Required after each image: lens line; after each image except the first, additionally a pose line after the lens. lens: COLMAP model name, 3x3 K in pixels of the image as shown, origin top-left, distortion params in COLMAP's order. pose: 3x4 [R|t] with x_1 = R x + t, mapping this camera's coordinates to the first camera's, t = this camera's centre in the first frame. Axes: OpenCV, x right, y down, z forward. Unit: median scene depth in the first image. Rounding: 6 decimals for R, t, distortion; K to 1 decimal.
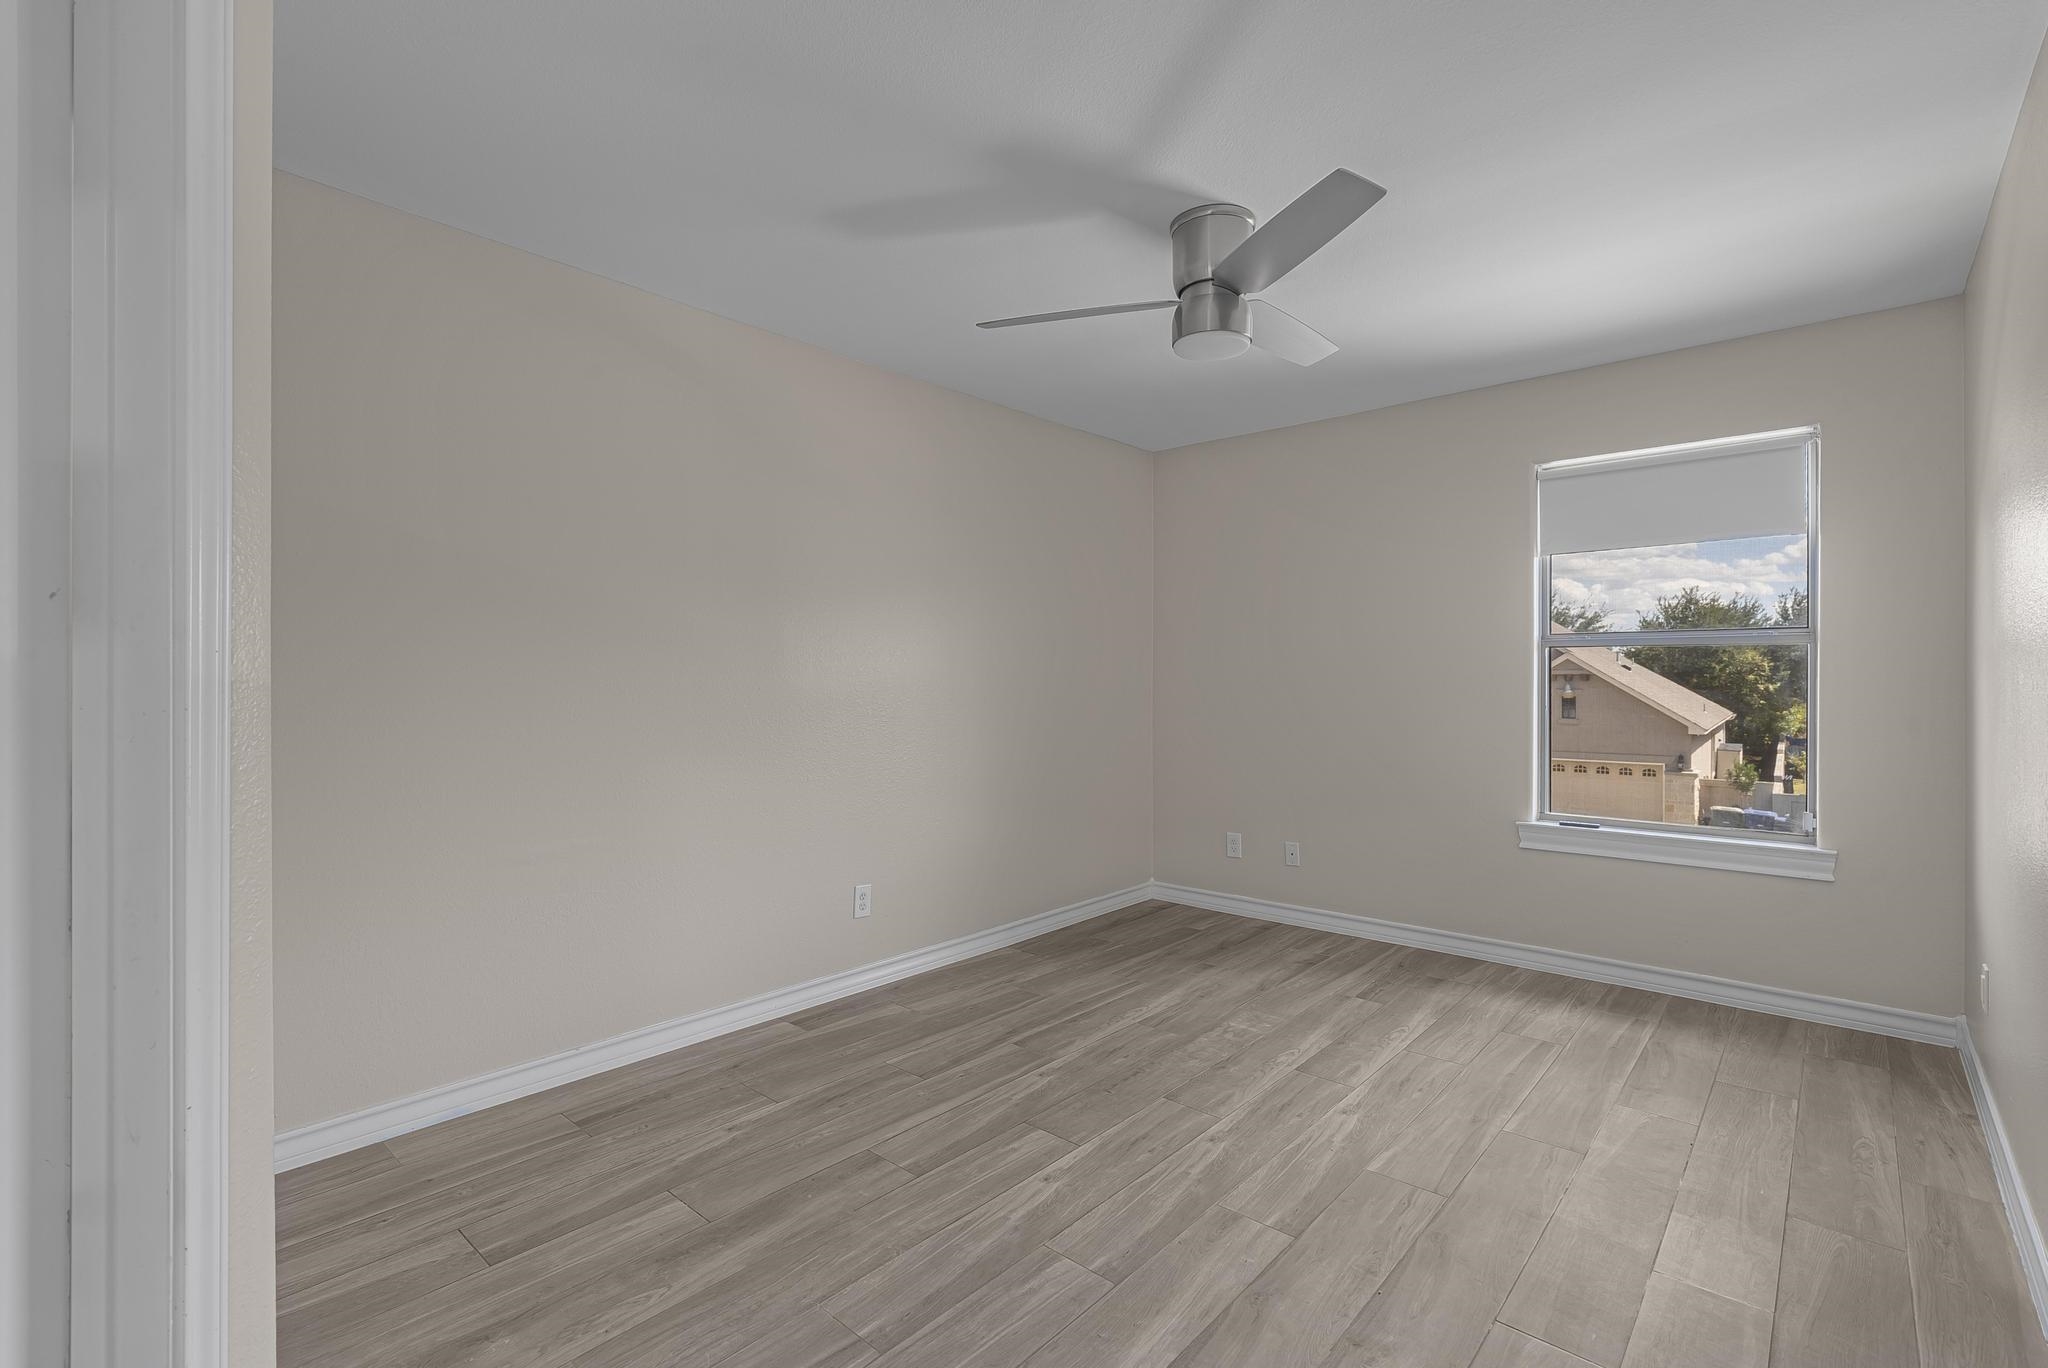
lens RADIAL K [[938.2, 0, 1017.4], [0, 938.2, 660.5], [0, 0, 1]] dist [-0.002675, 0.000860]
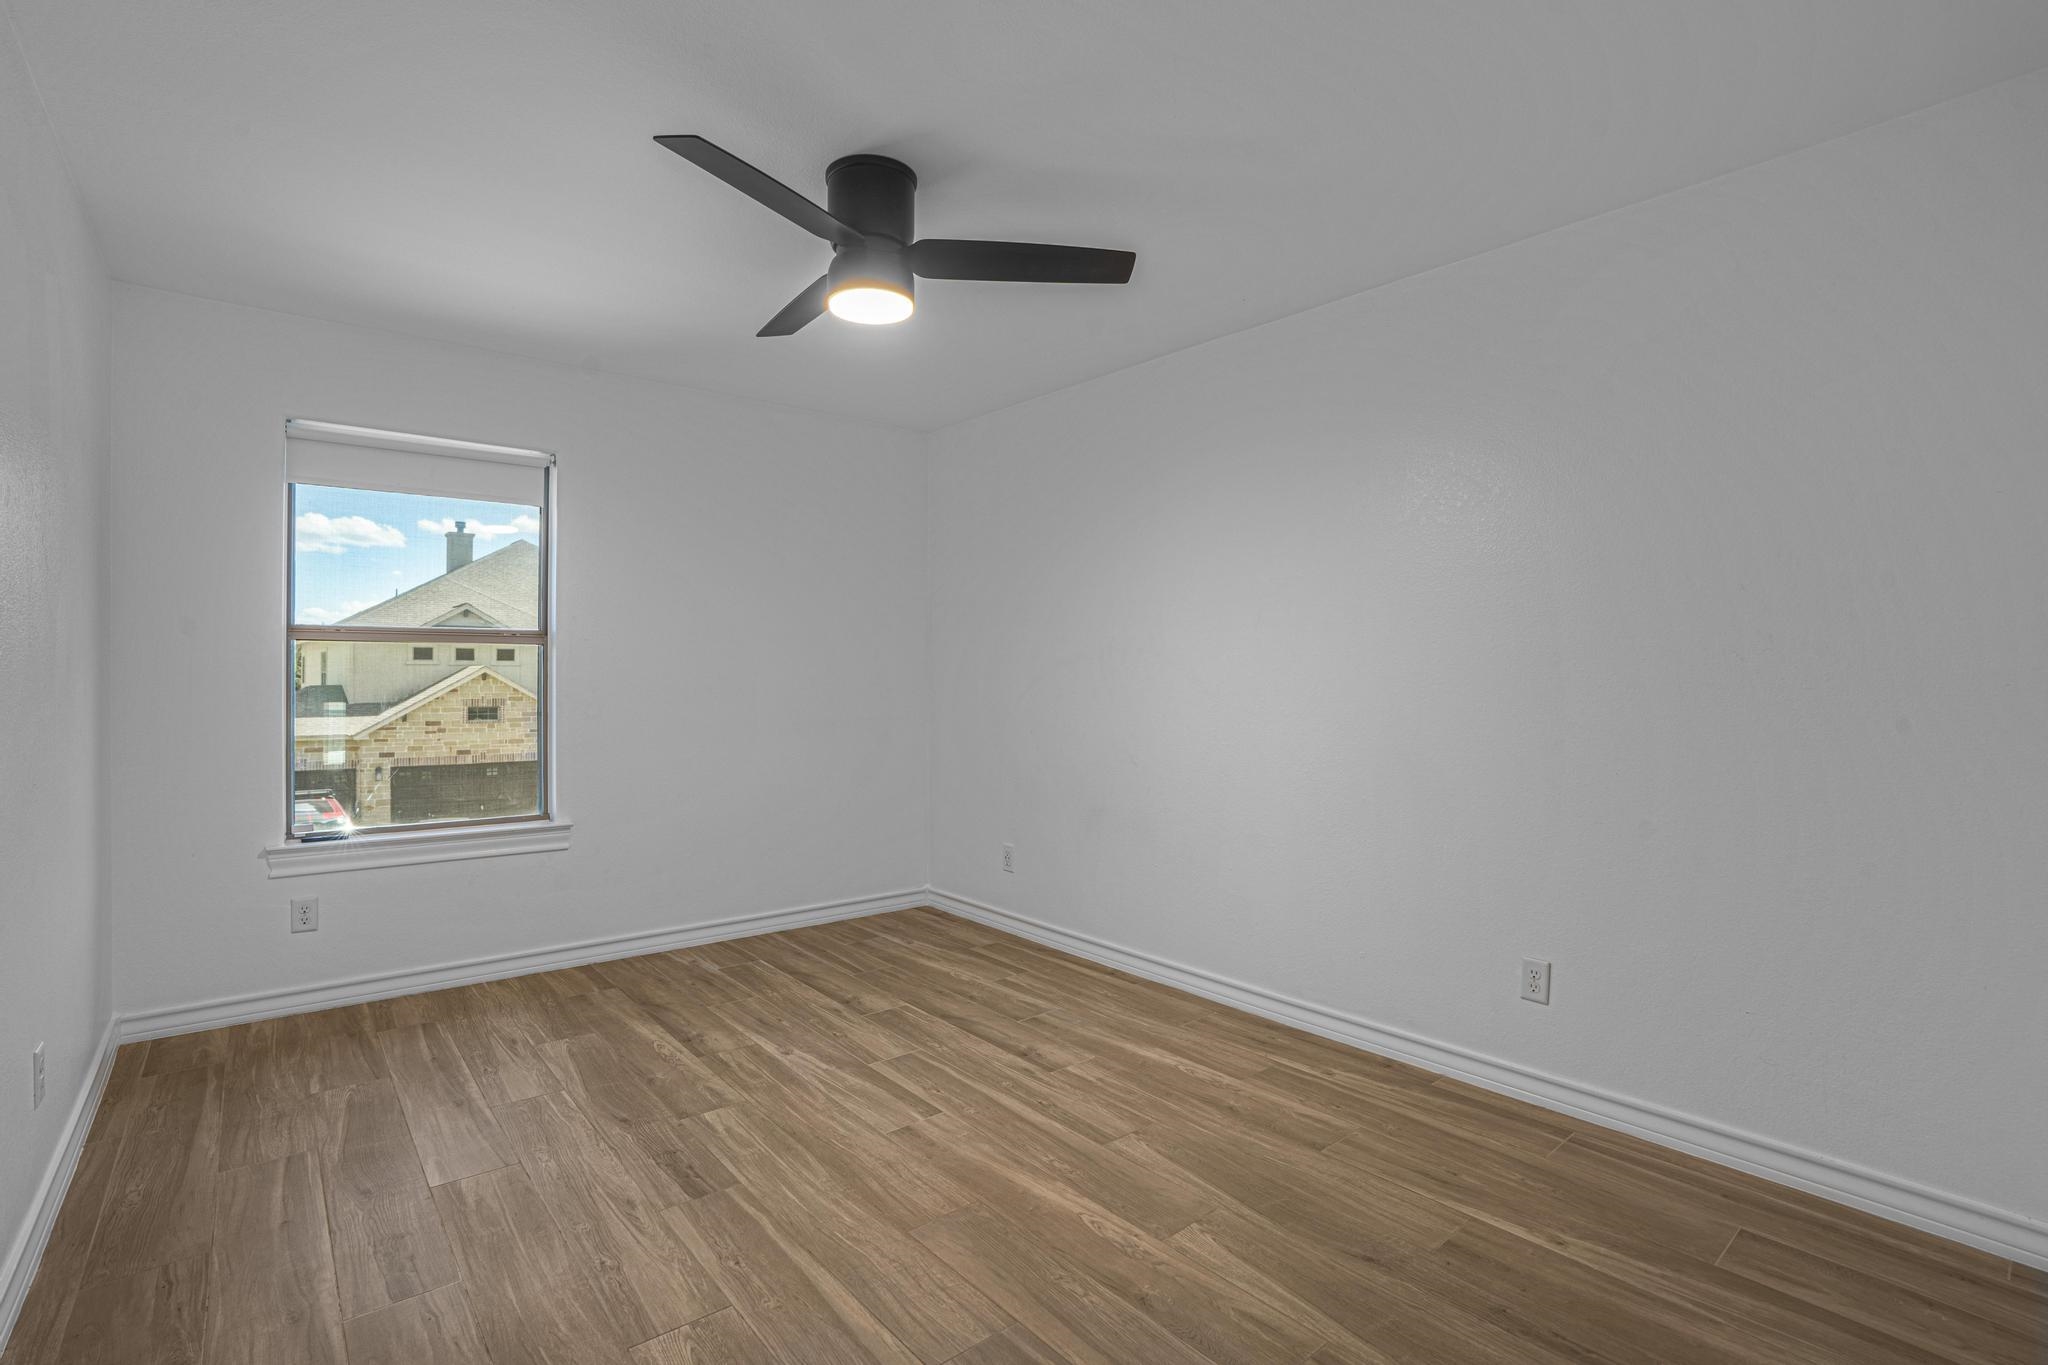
lens RADIAL K [[938.2, 0, 1017.4], [0, 938.2, 659.0], [0, 0, 1]] dist [-0.002675, 0.000860]
pose [[0.166919, 0.020983, 0.985747, -0.240121], [-0.022835, 0.999588, -0.017411, 0.003763], [-0.985706, -0.019604, 0.167330, 0.269273]]
